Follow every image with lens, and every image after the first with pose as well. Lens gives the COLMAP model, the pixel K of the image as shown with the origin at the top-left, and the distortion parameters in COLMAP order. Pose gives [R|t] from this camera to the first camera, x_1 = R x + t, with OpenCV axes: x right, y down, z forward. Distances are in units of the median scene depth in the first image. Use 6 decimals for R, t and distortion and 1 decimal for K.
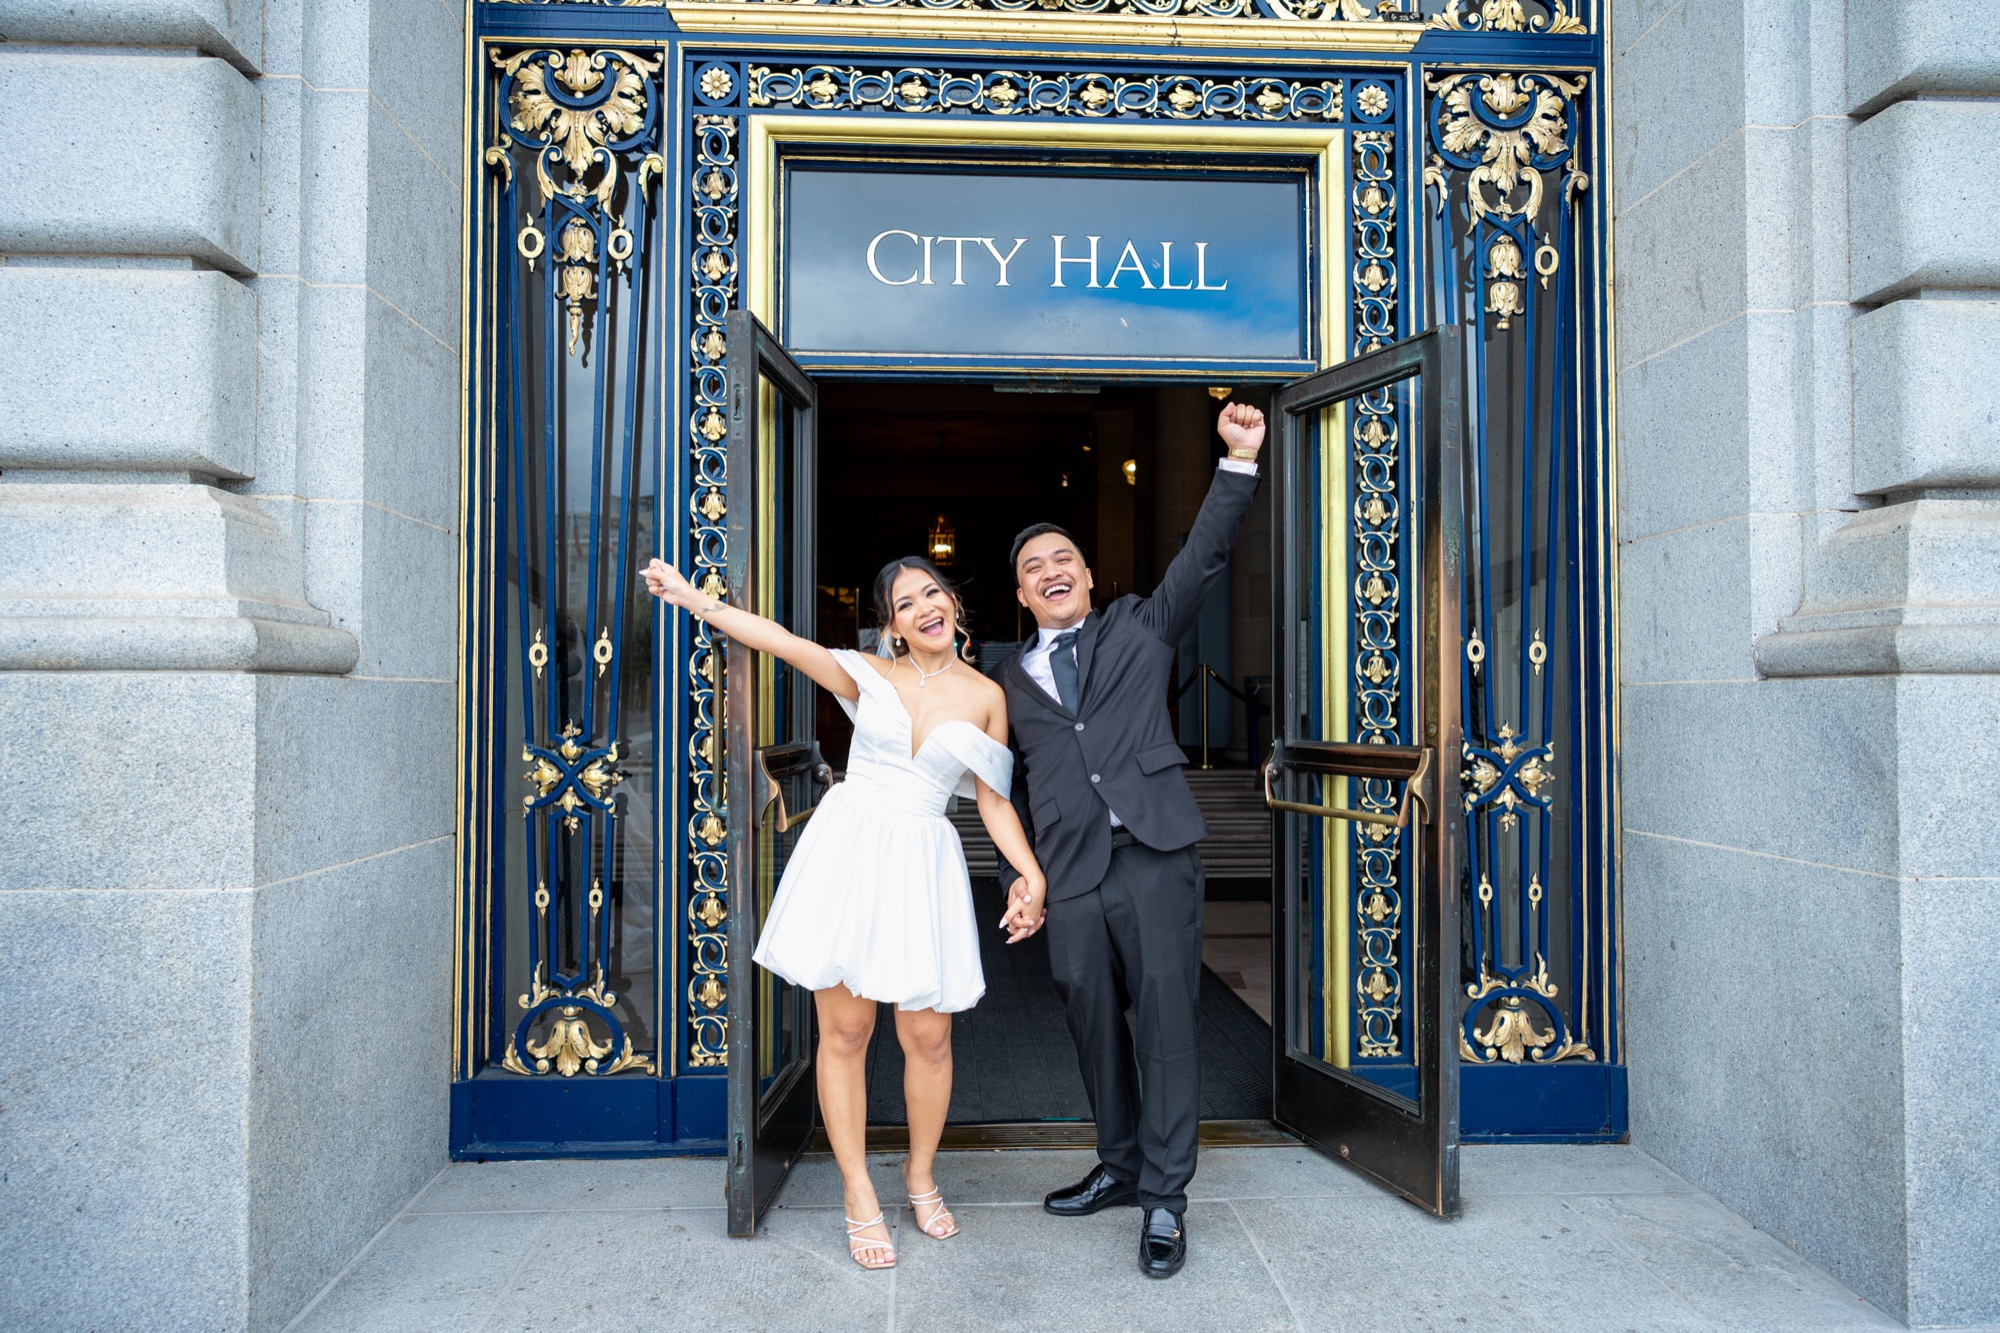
lens RADIAL K [[1350.8, 0, 1001.2], [0, 1350.8, 668.8], [0, 0, 1]] dist [-0.008562, 0.001893]
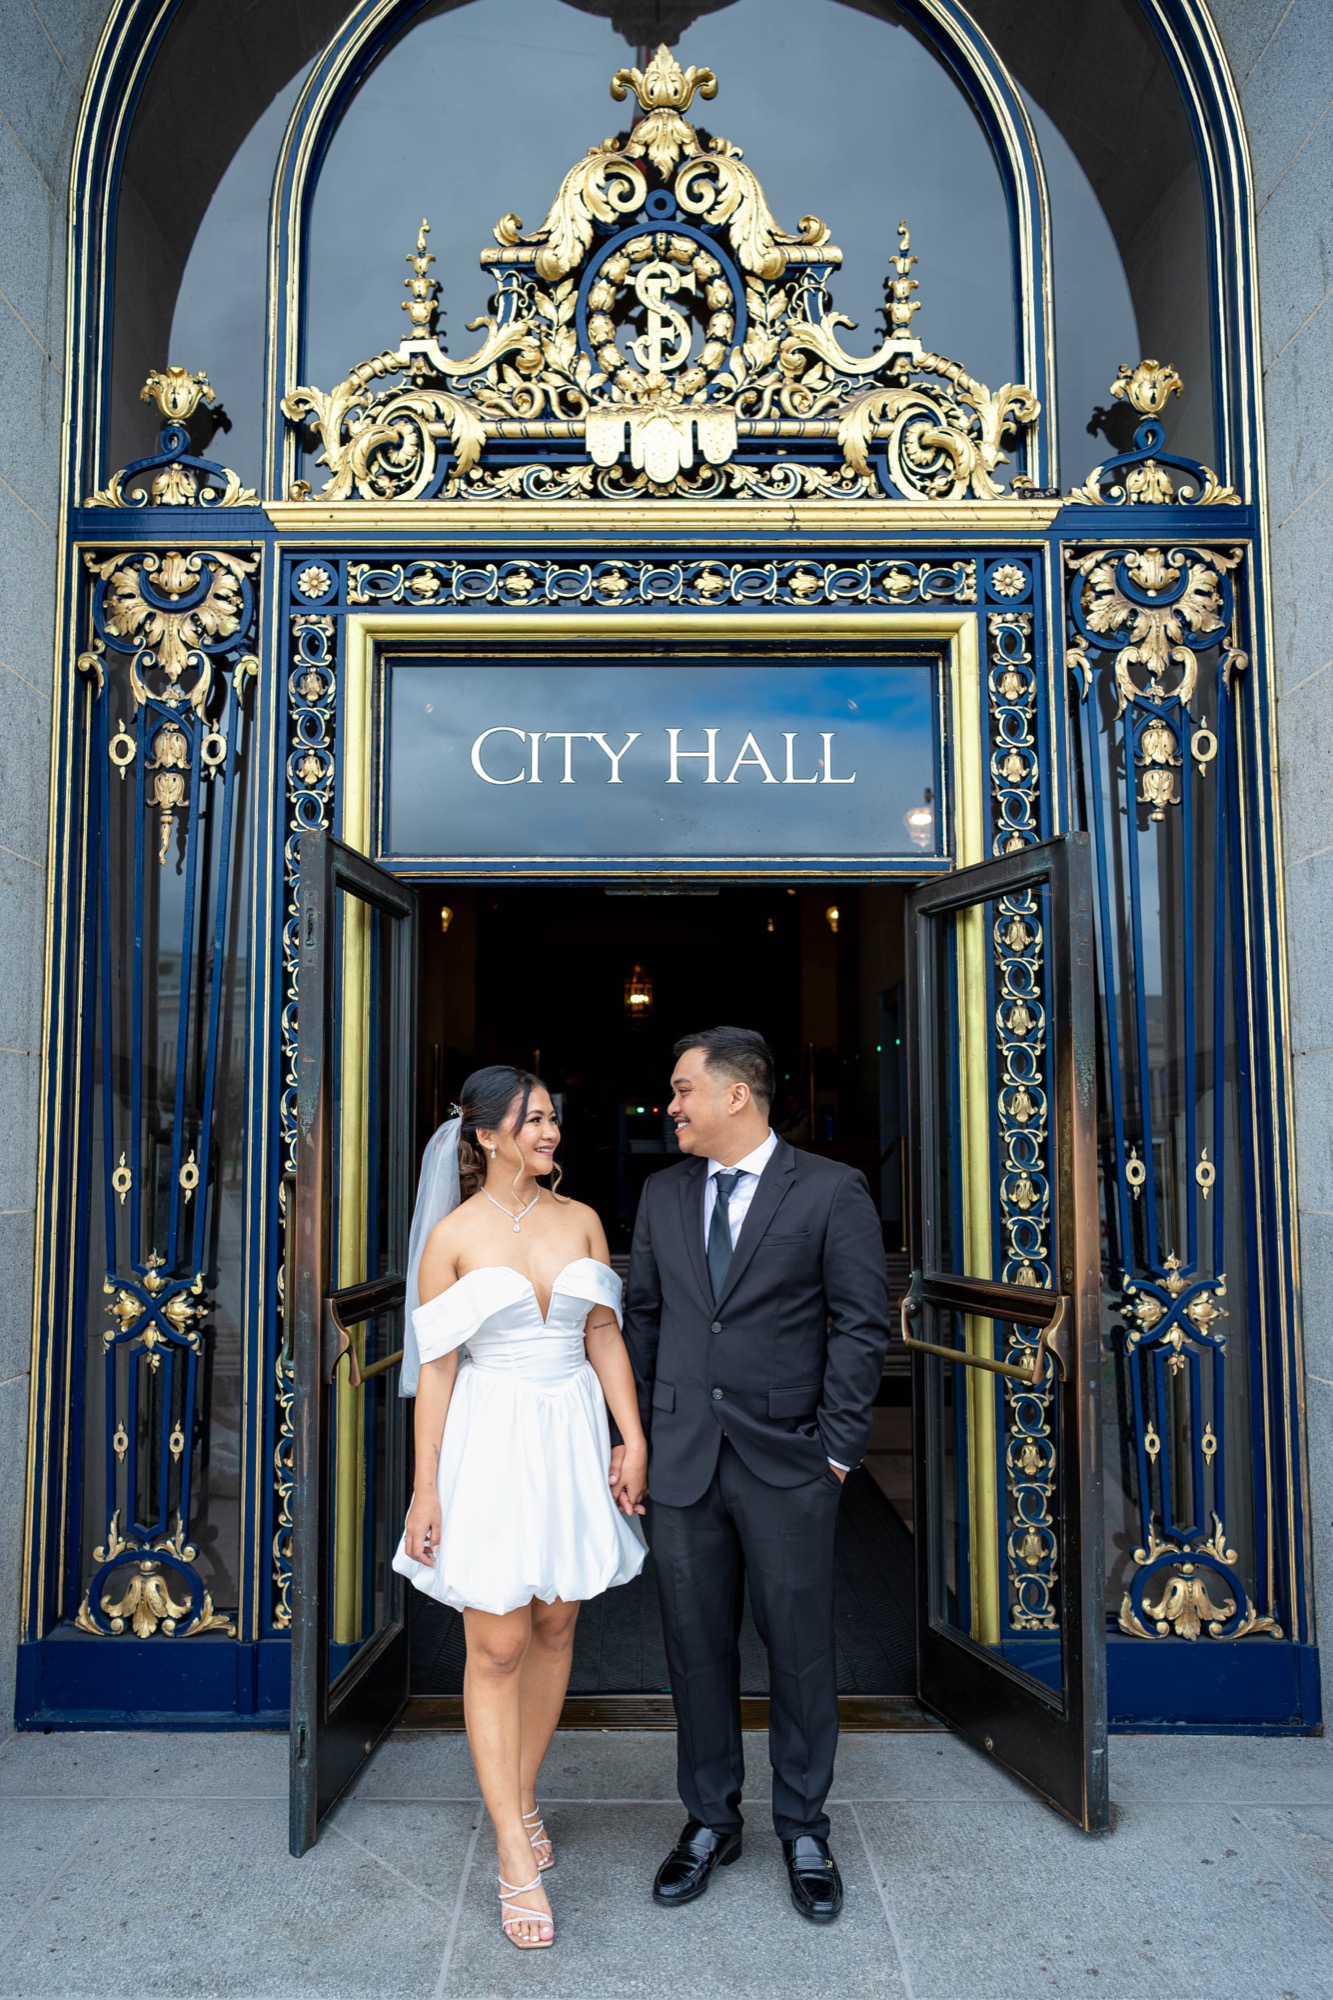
lens RADIAL K [[1440.2, 0, 666.6], [0, 1440.2, 1000.2], [0, 0, 1]] dist [-0.008093, -0.000379]
pose [[0.998167, -0.006976, -0.060119, 0.098478], [0.003263, 0.998093, -0.061637, -0.071912], [0.060435, 0.061328, 0.996286, 0.010963]]
